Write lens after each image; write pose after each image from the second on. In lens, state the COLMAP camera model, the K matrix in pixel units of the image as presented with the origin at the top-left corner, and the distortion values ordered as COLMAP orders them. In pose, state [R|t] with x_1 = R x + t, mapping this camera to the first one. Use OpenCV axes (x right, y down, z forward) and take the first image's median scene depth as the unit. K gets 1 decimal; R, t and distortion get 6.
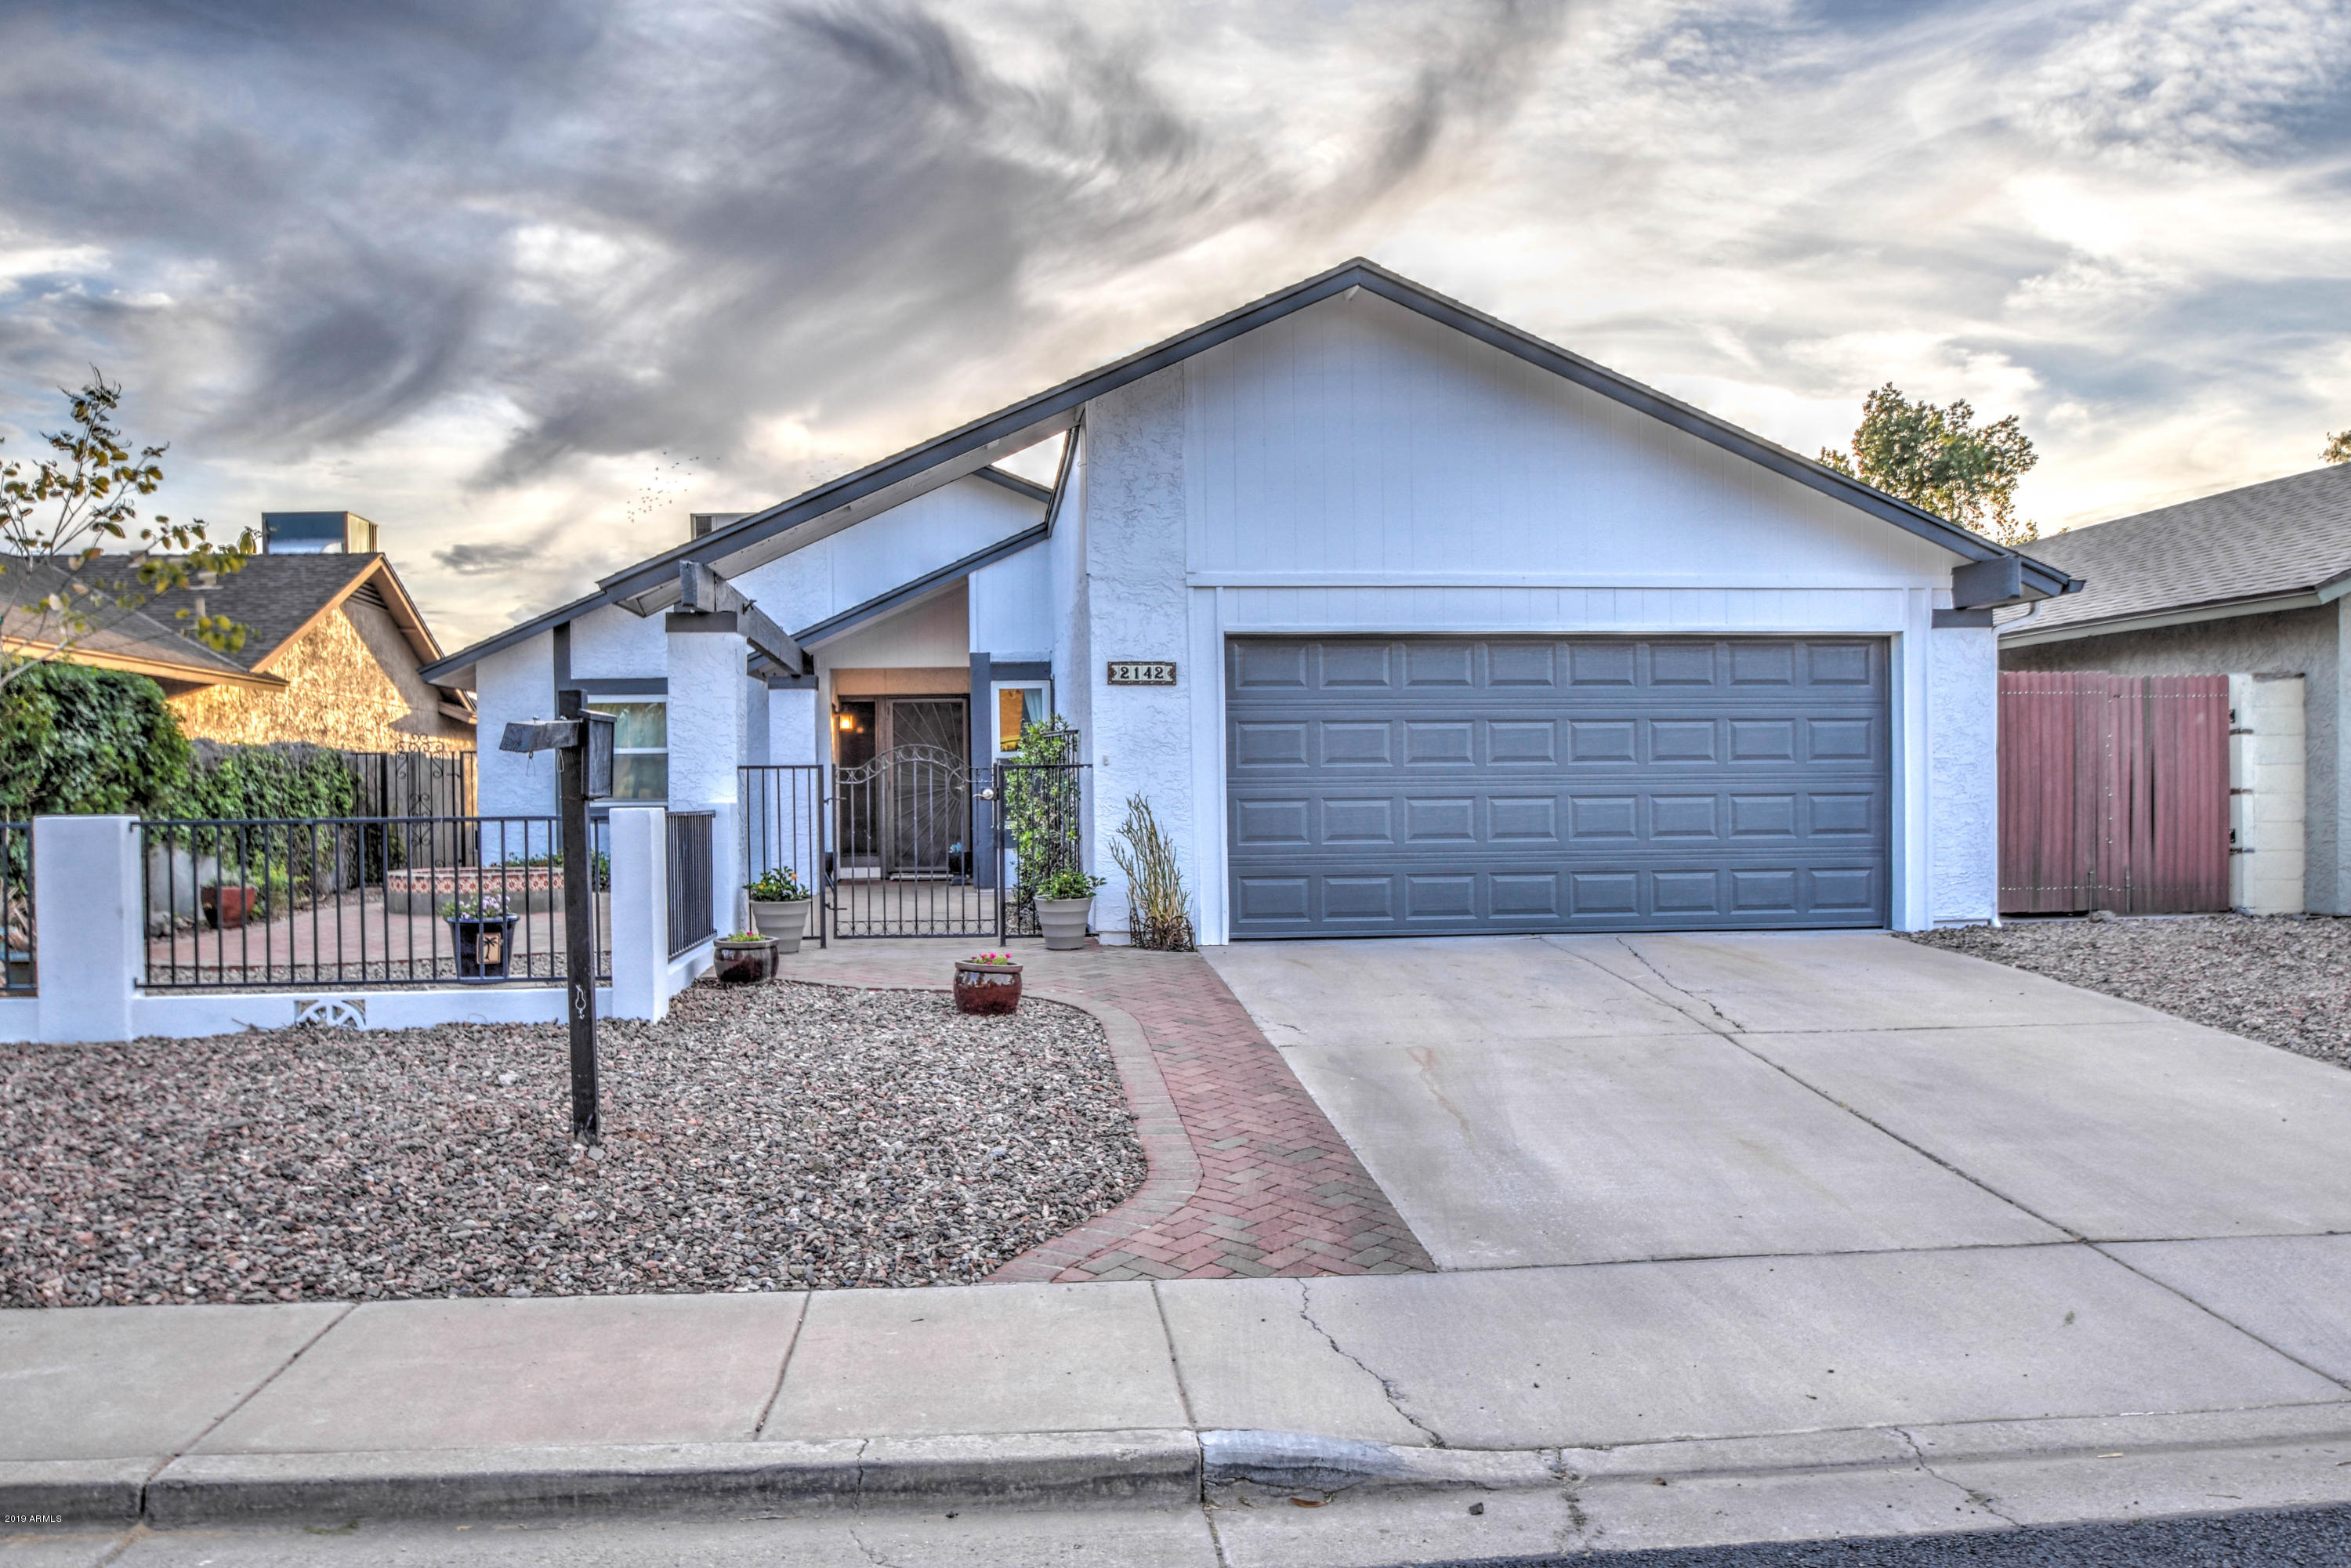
lens RADIAL K [[1806.7, 0, 1190.3], [0, 1806.7, 825.6], [0, 0, 1]] dist [-0.055239, 0.009169]
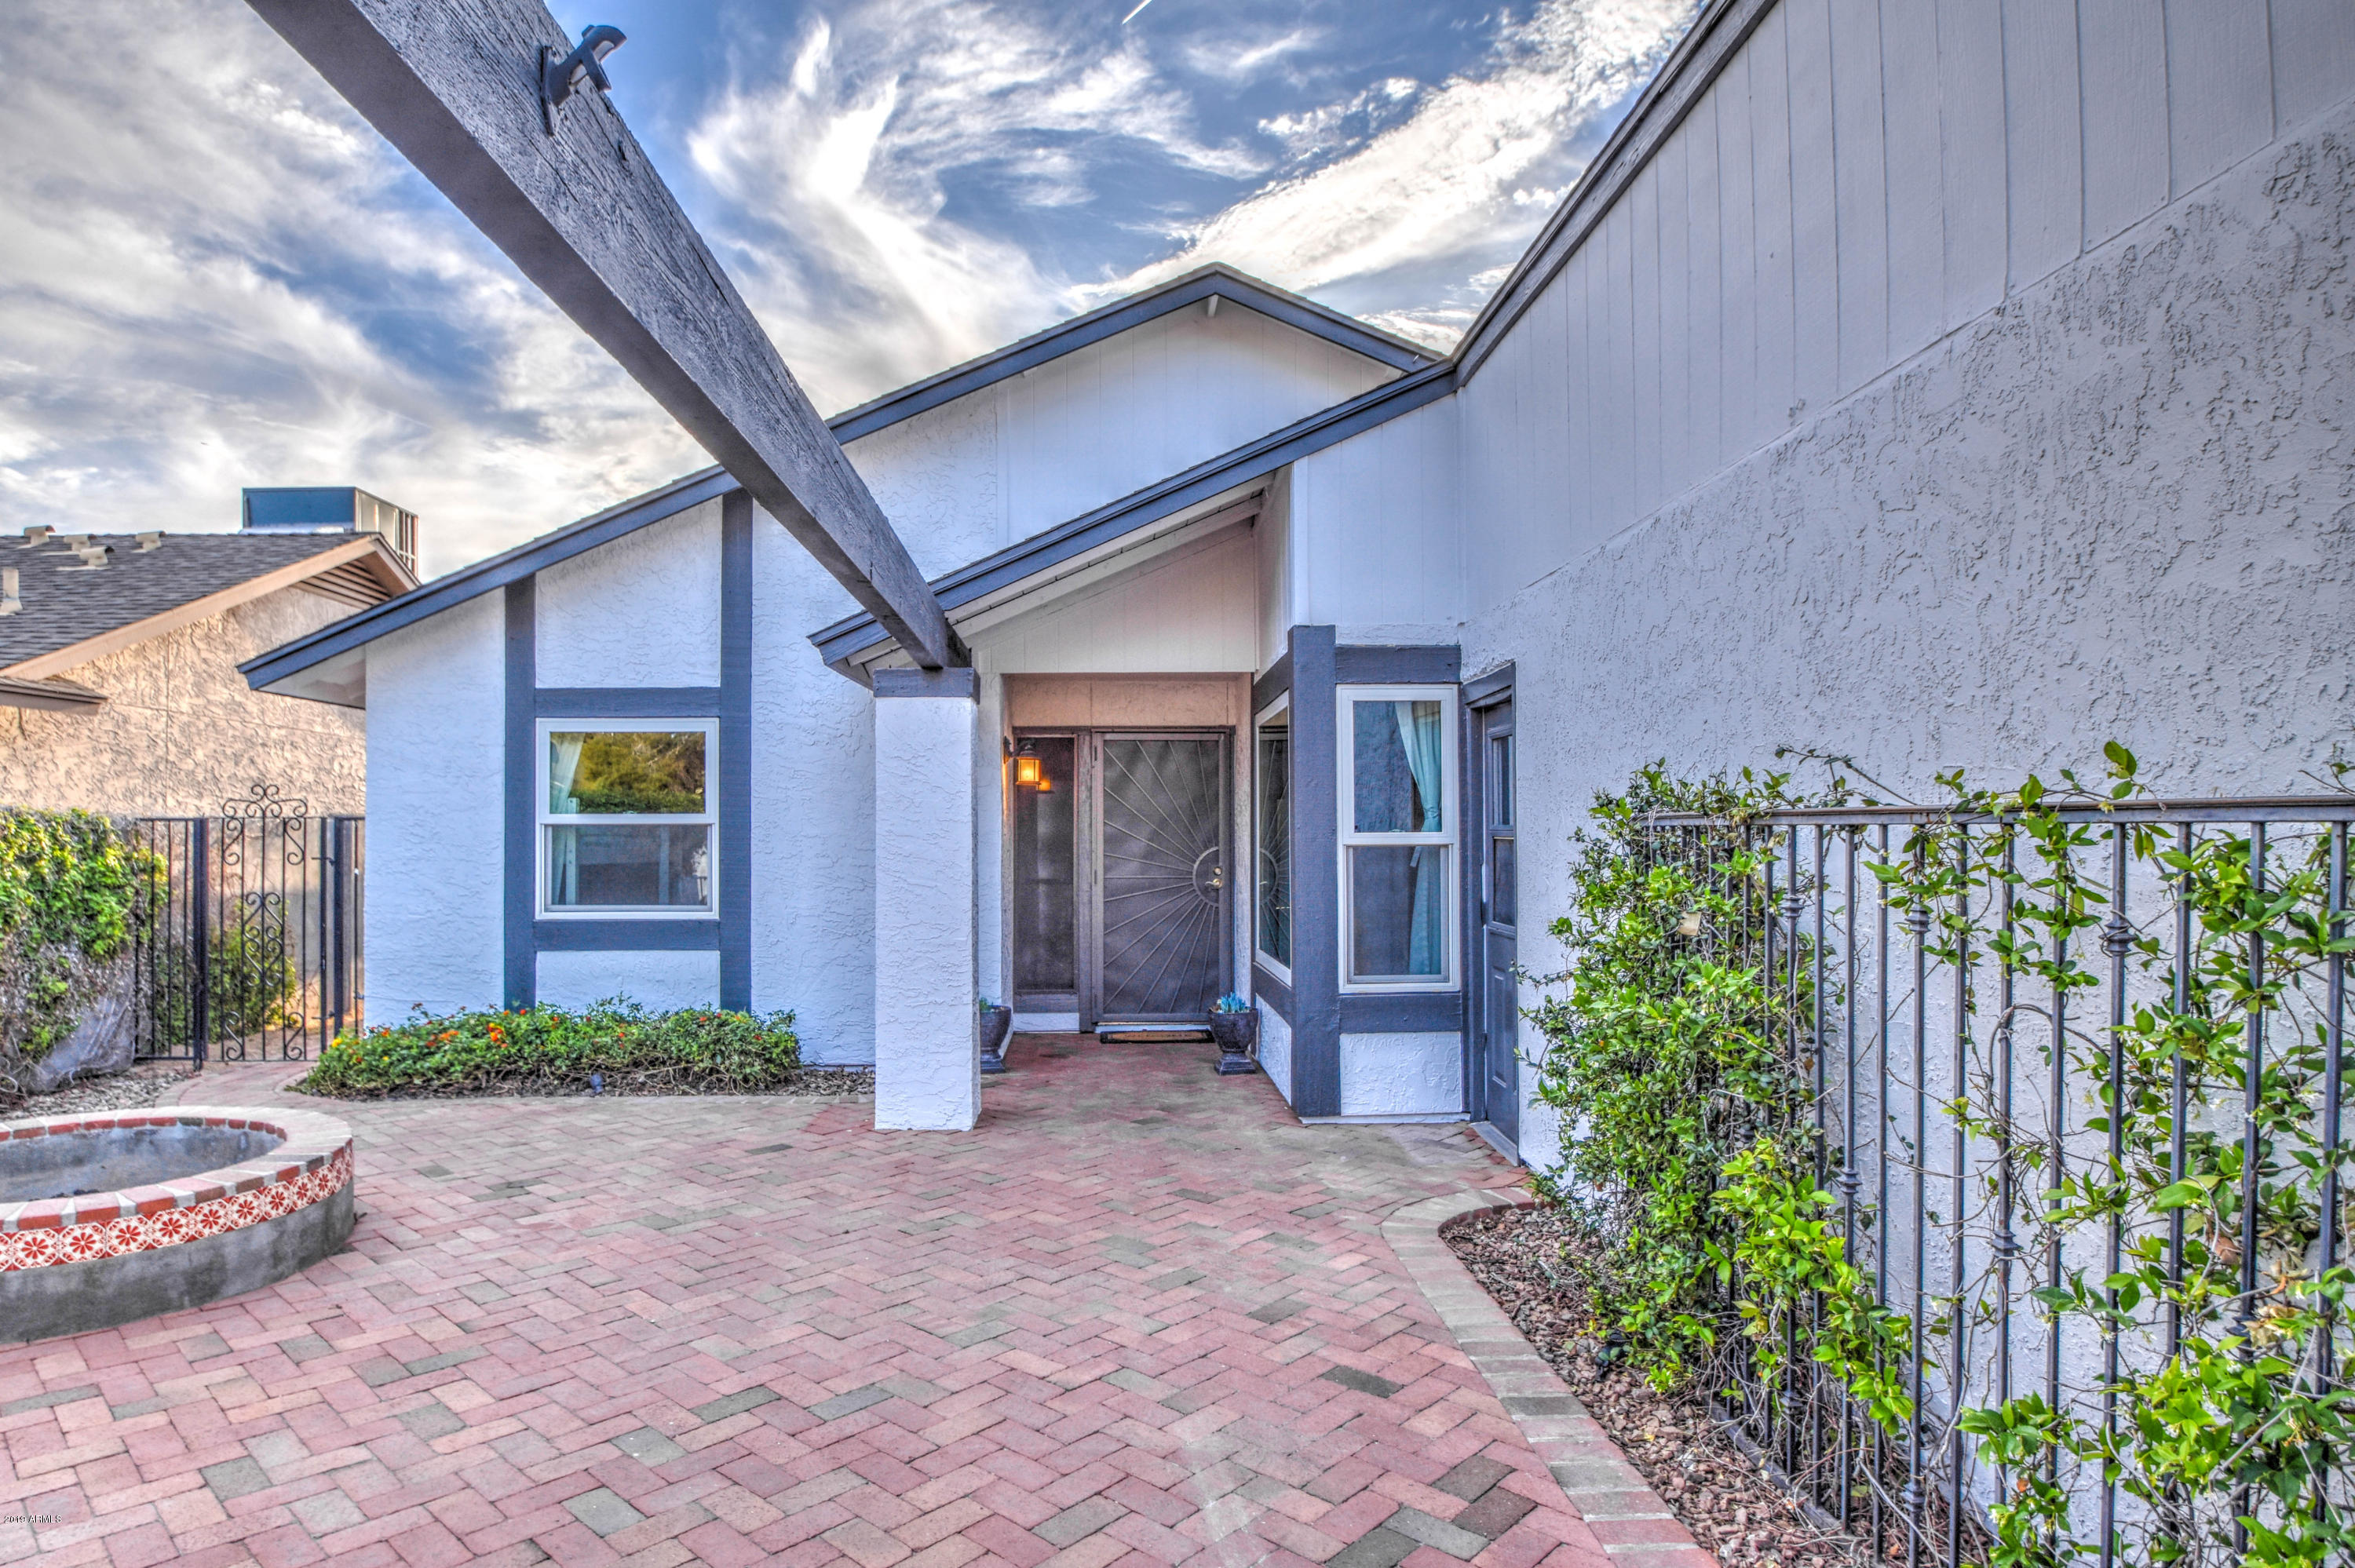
lens RADIAL K [[1258.7, 0, 1159.9], [0, 1258.7, 802.8], [0, 0, 1]] dist [-0.019298, -0.004262]
pose [[0.998097, 0.007364, -0.061223, -0.207879], [-0.009770, 0.999188, -0.039100, -0.053441], [0.060885, 0.039624, 0.997358, 1.010230]]
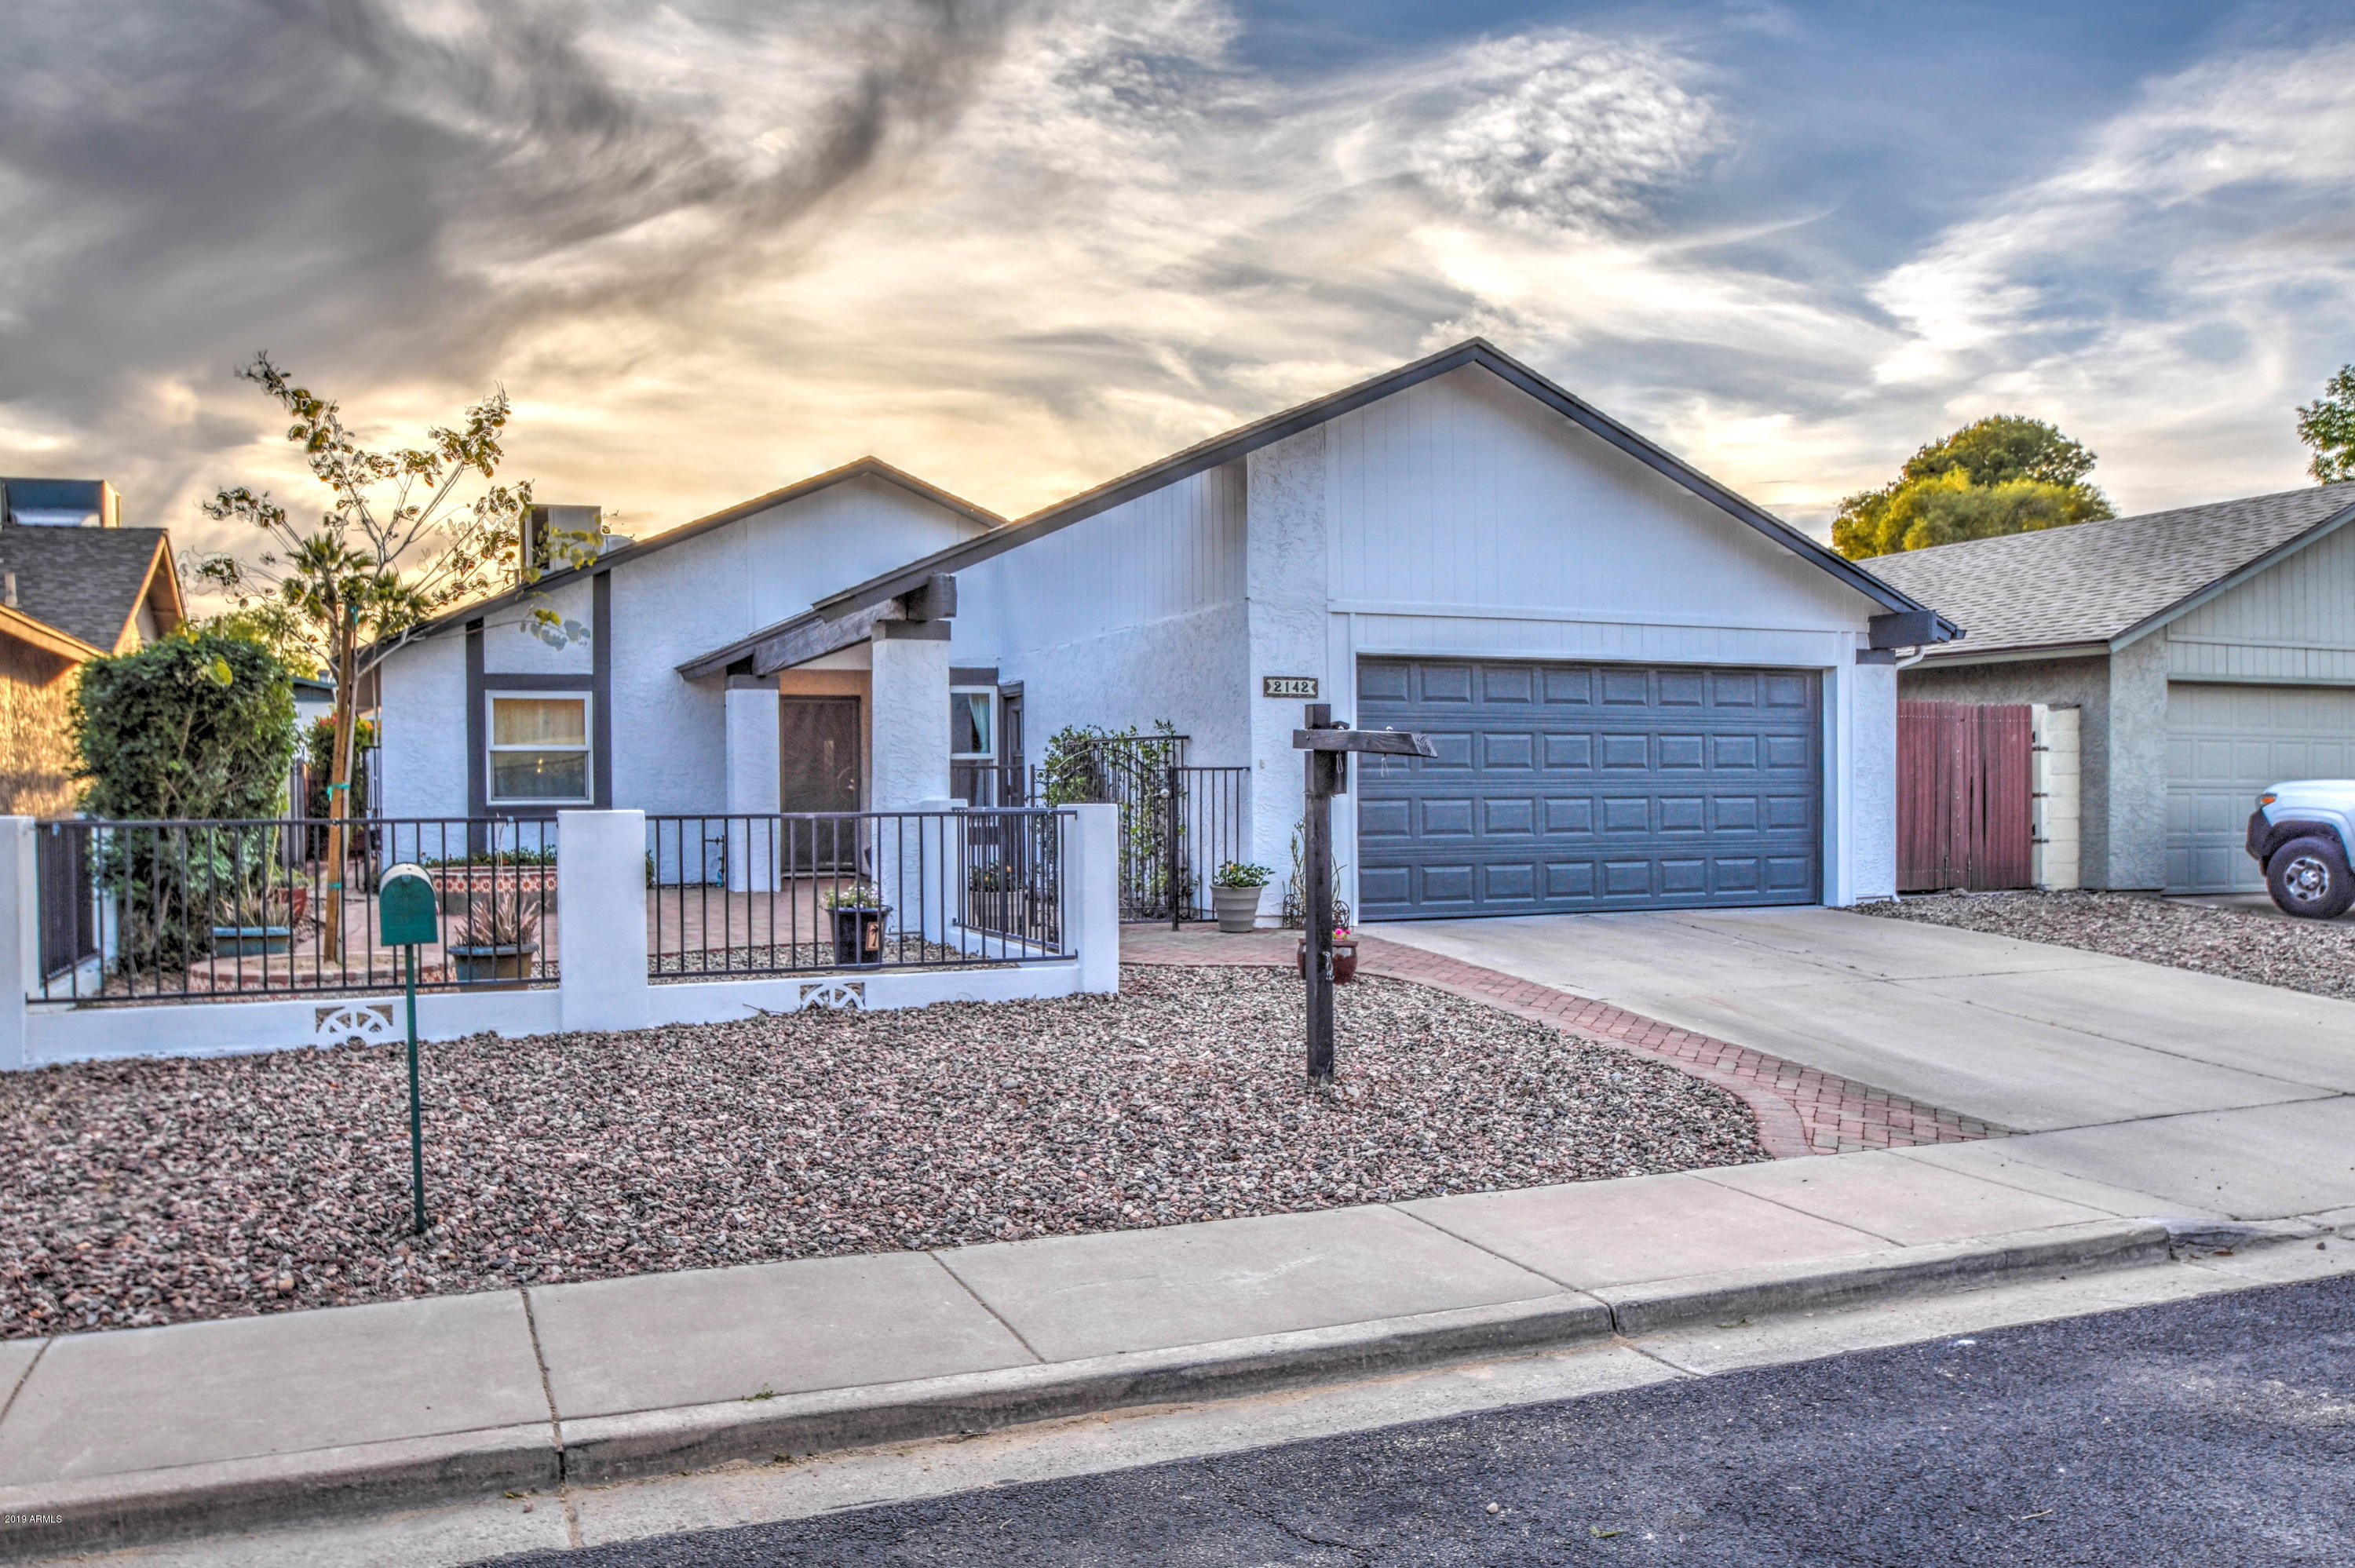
lens RADIAL K [[1809.6, 0, 1192.6], [0, 1809.6, 825.7], [0, 0, 1]] dist [-0.055239, 0.009169]
pose [[0.955314, -0.001307, 0.295590, -0.428921], [0.001677, 0.999998, -0.000997, 0.003568], [-0.295588, 0.001449, 0.955314, -0.067492]]
